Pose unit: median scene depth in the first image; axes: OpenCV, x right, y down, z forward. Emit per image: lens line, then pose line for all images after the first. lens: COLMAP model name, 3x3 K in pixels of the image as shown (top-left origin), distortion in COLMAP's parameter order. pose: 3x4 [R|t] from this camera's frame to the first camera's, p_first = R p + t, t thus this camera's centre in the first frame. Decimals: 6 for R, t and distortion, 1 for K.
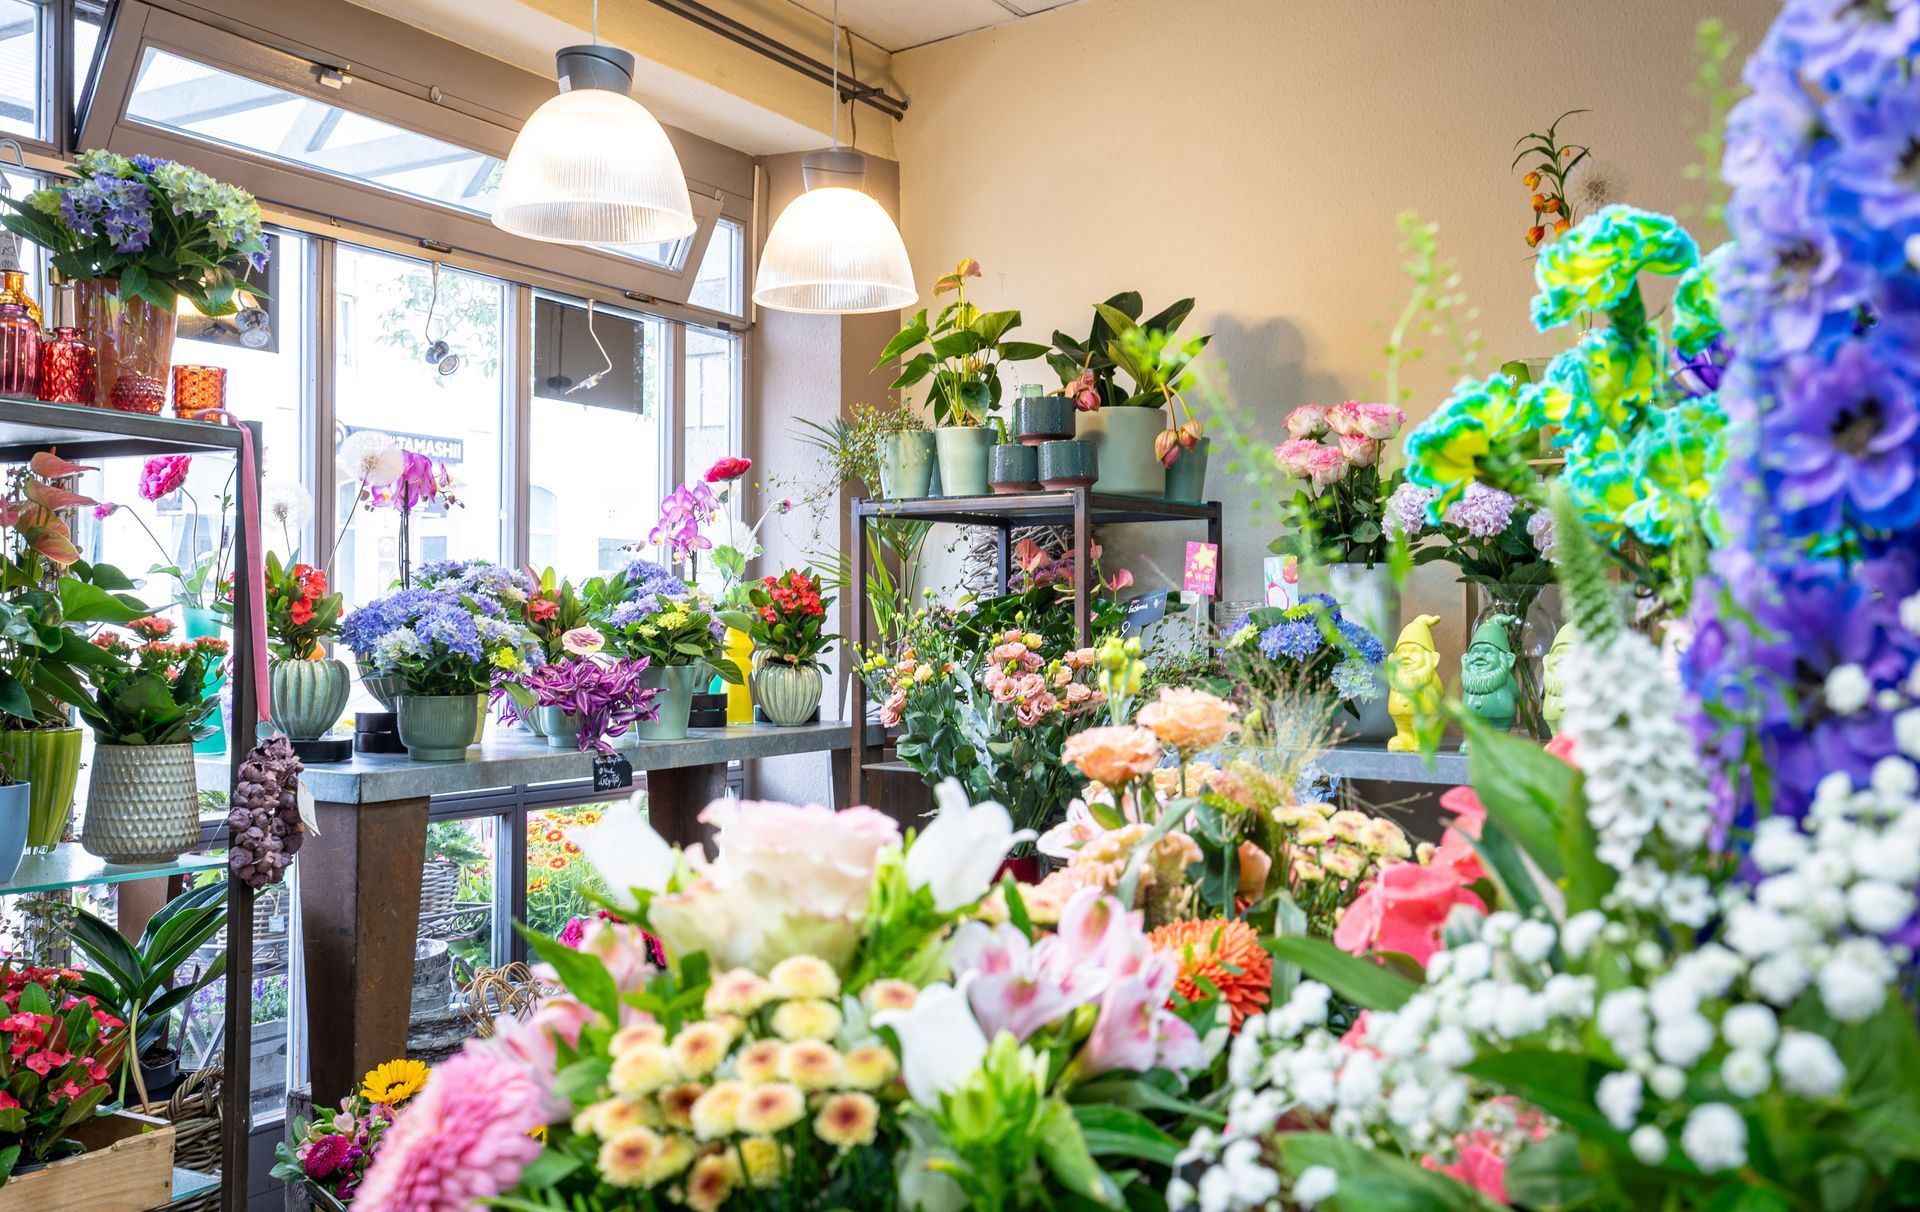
lens RADIAL K [[1707.6, 0, 962.9], [0, 1707.6, 595.6], [0, 0, 1]] dist [-0.021046, 0.007466]
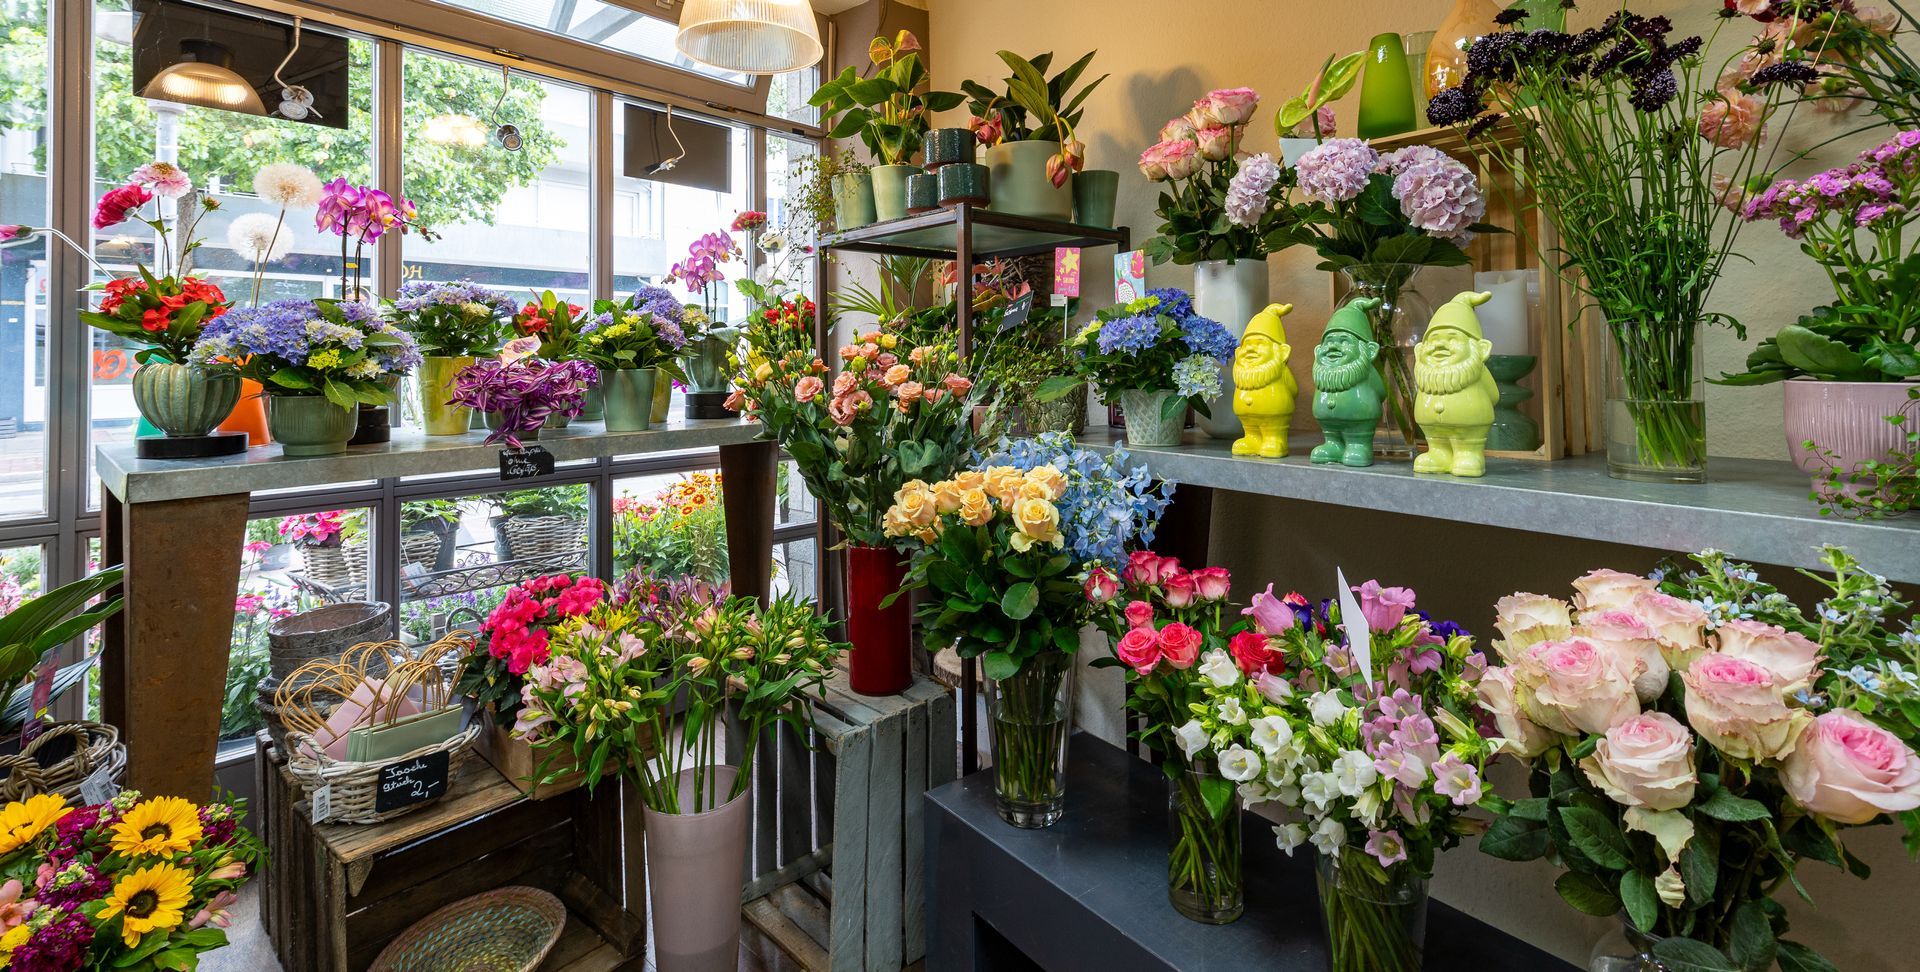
lens RADIAL K [[719.5, 0, 1031.9], [0, 719.5, 347.4], [0, 0, 1]] dist [-0.001362, -0.000563]
pose [[0.977671, -0.015237, -0.209589, 0.220438], [0.014545, 0.999882, -0.004843, 0.033909], [0.209638, 0.001687, 0.977778, 0.590455]]
